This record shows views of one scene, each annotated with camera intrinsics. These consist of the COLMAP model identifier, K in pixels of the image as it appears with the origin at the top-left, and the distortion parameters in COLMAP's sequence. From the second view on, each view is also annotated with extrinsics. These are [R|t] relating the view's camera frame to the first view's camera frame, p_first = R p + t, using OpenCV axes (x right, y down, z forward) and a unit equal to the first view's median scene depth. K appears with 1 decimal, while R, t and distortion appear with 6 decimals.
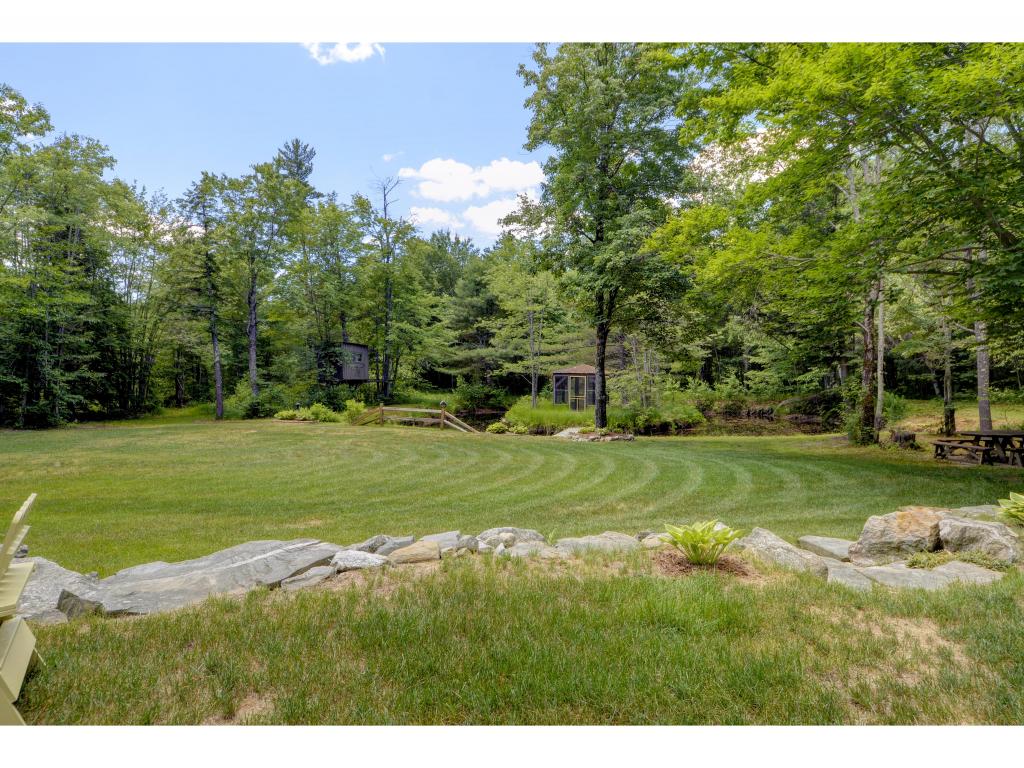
lens RADIAL K [[573.6, 0, 511.9], [0, 573.6, 387.7], [0, 0, 1]] dist [-0.001108, -0.001180]
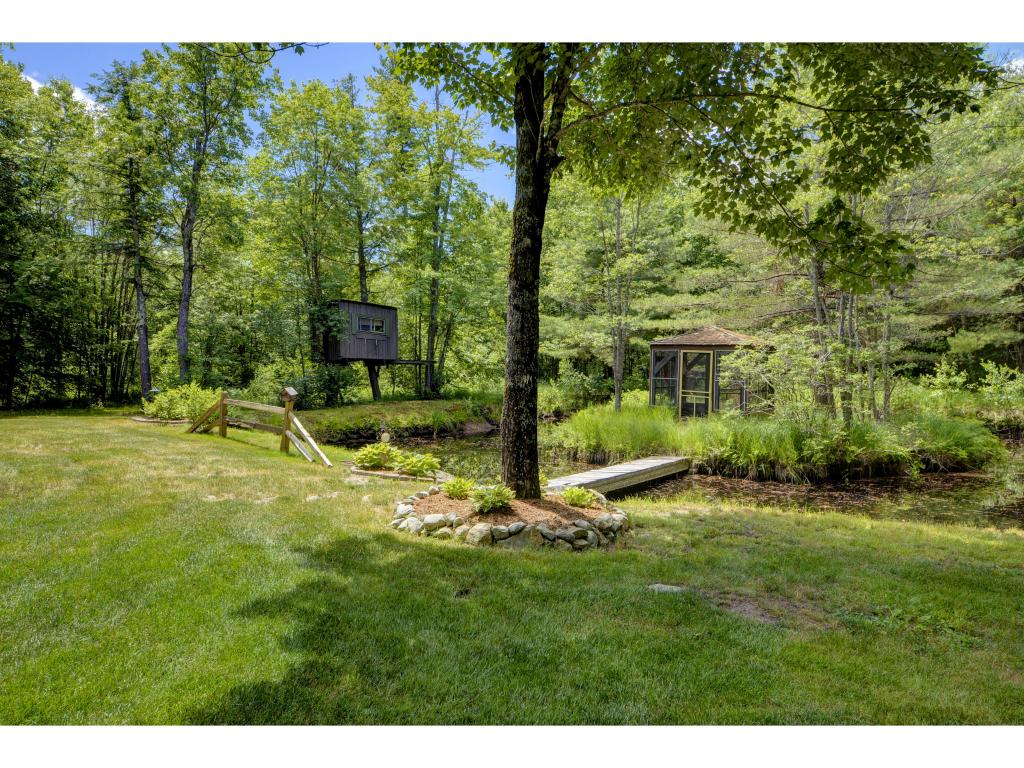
lens RADIAL K [[674.1, 0, 508.5], [0, 674.1, 381.0], [0, 0, 1]] dist [0.002738, 0.000359]
pose [[0.938762, 0.021192, -0.343914, 0.161821], [-0.023612, 0.999717, -0.002848, 0.011165], [0.343756, 0.010794, 0.938997, 0.398005]]
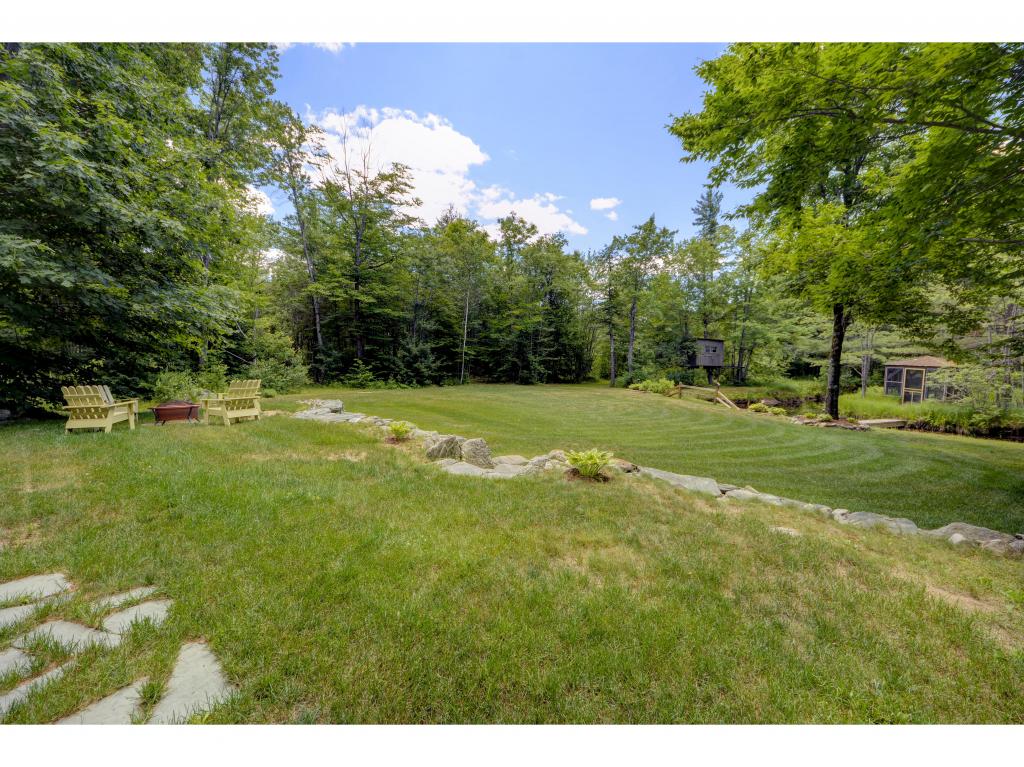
lens RADIAL K [[415.9, 0, 513.6], [0, 415.9, 381.6], [0, 0, 1]] dist [-0.015559, -0.000631]
pose [[0.630008, 0.057512, -0.774456, 0.223588], [-0.038198, 0.998342, 0.043064, -0.001790], [0.775649, 0.002452, 0.631160, 0.032084]]
